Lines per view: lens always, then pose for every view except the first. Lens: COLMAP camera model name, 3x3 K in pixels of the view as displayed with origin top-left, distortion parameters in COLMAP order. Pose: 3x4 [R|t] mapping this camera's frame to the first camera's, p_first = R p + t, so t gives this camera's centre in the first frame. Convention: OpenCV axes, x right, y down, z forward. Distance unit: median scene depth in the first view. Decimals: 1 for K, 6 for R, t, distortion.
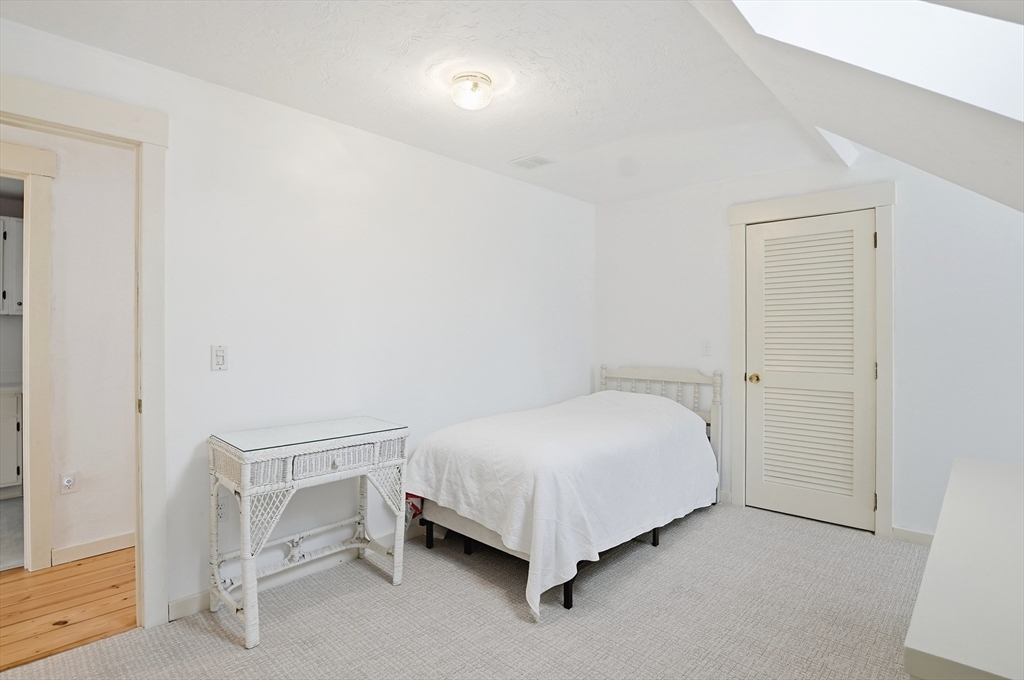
lens RADIAL K [[510.1, 0, 507.8], [0, 510.1, 336.5], [0, 0, 1]] dist [-0.026057, -0.001716]
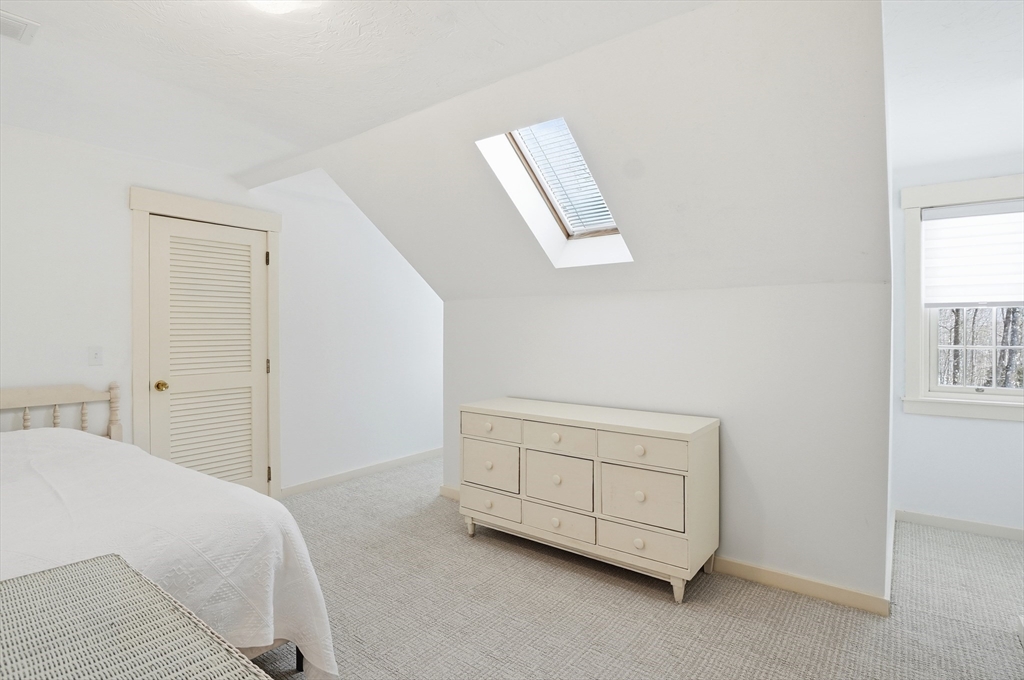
lens RADIAL K [[510.1, 0, 508.2], [0, 510.1, 335.6], [0, 0, 1]] dist [-0.026057, -0.001716]
pose [[-0.102884, -0.011837, 0.994623, -0.508918], [0.002106, 0.999924, 0.012118, -0.018324], [-0.994691, 0.003341, -0.102852, 0.515863]]
